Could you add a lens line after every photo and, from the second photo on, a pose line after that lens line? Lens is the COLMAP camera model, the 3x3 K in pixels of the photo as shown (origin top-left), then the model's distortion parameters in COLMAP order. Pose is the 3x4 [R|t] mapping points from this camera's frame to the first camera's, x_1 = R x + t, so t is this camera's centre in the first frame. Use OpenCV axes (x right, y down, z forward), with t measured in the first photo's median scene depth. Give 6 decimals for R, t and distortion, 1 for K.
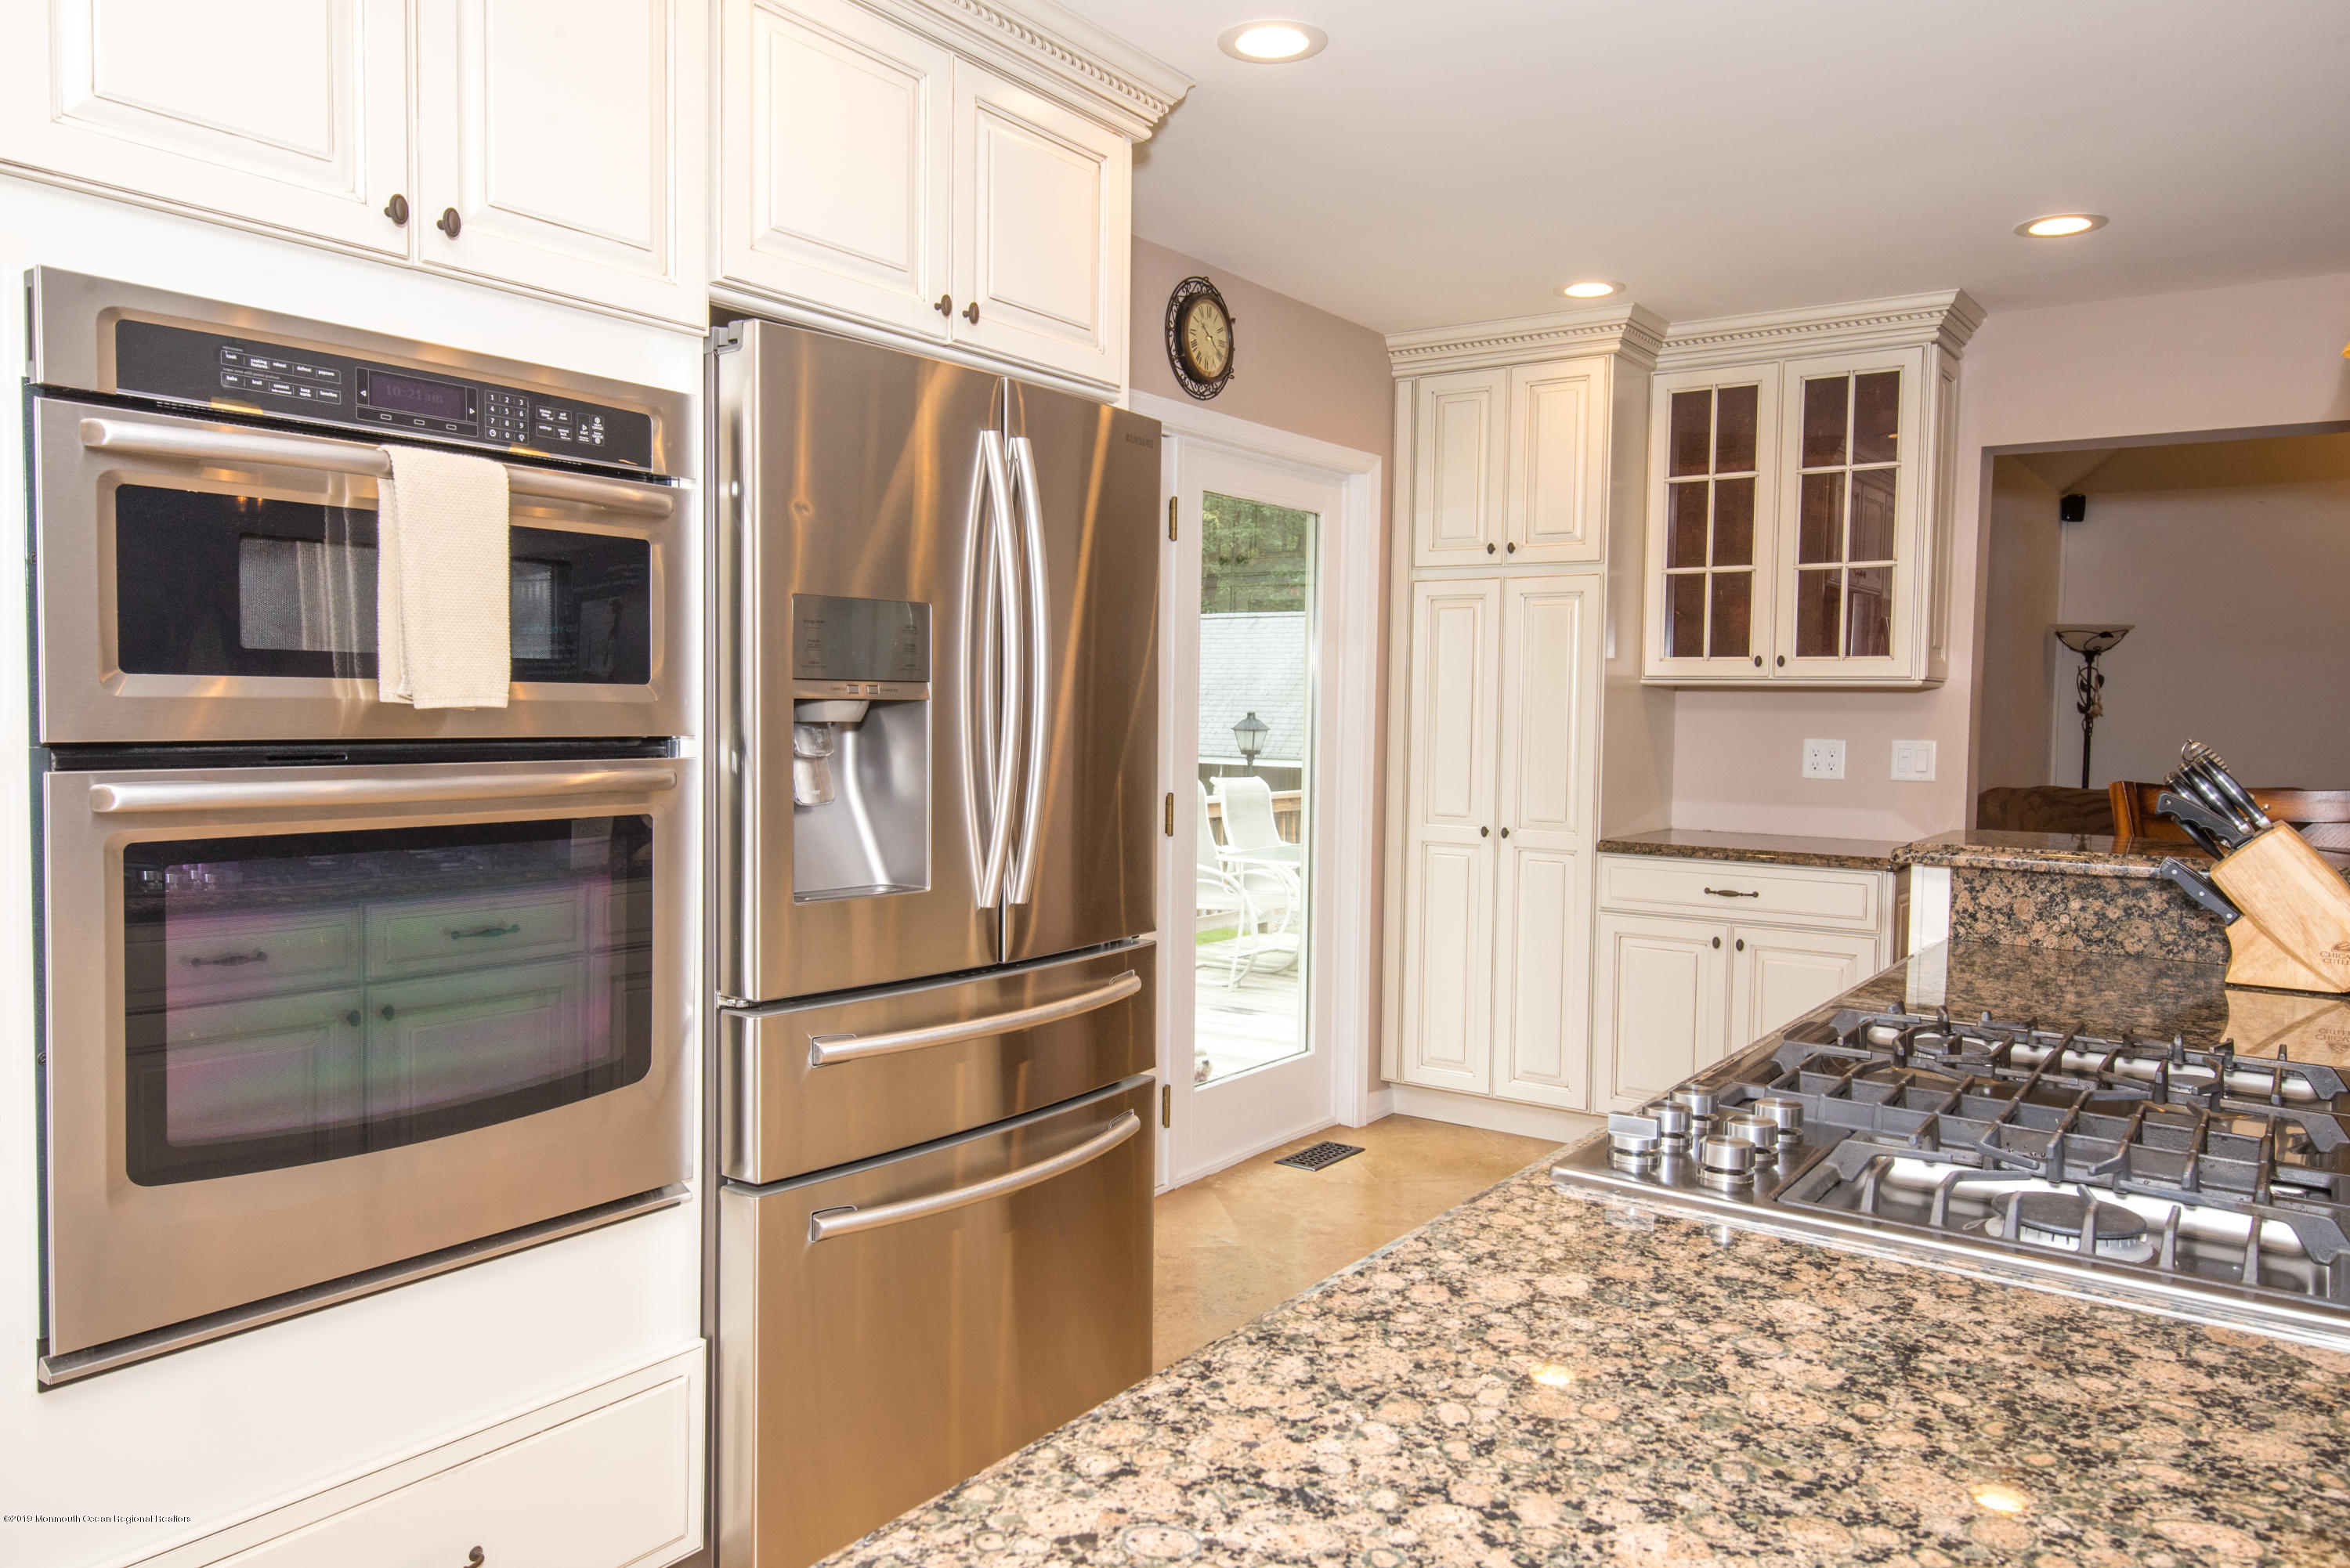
lens RADIAL K [[1667.4, 0, 1180.7], [0, 1667.4, 780.3], [0, 0, 1]] dist [0.010289, 0.003593]
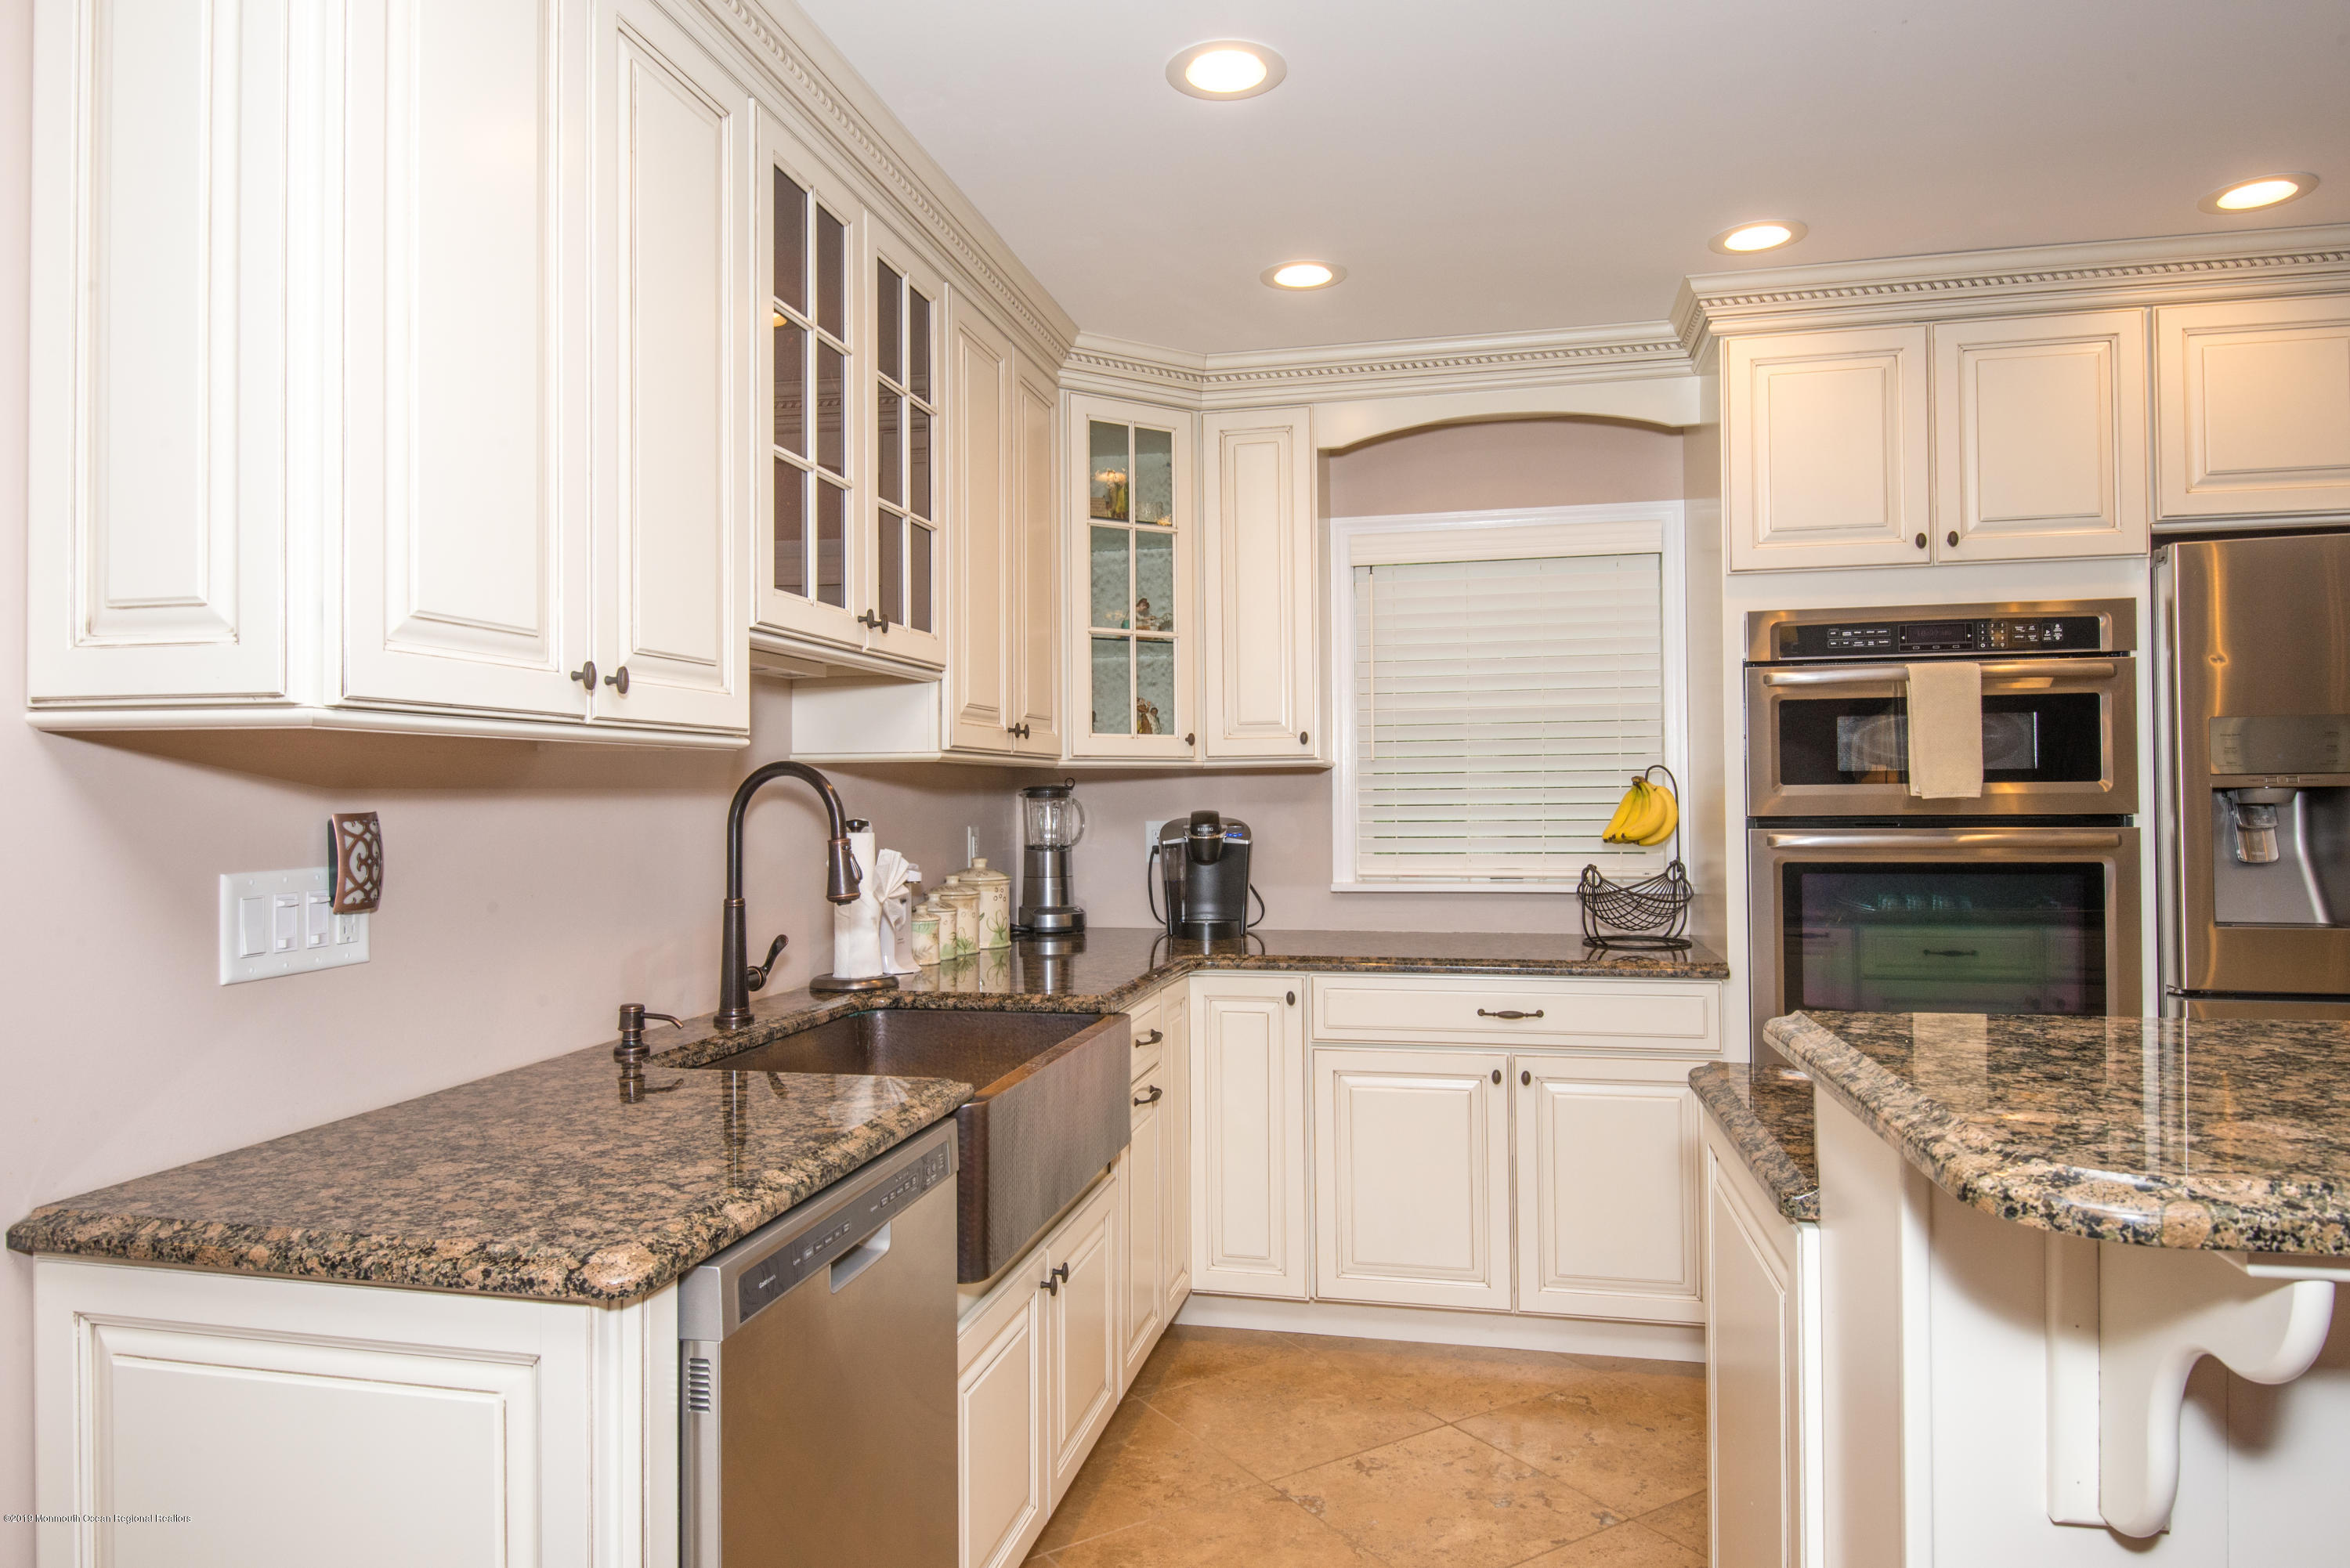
lens RADIAL K [[1446.2, 0, 1175.7], [0, 1446.2, 785.3], [0, 0, 1]] dist [0.001452, 0.001116]
pose [[0.374063, -0.032241, -0.926843, 0.726641], [-0.028917, 0.998504, -0.046404, 0.042097], [0.926952, 0.044160, 0.372571, -0.394238]]
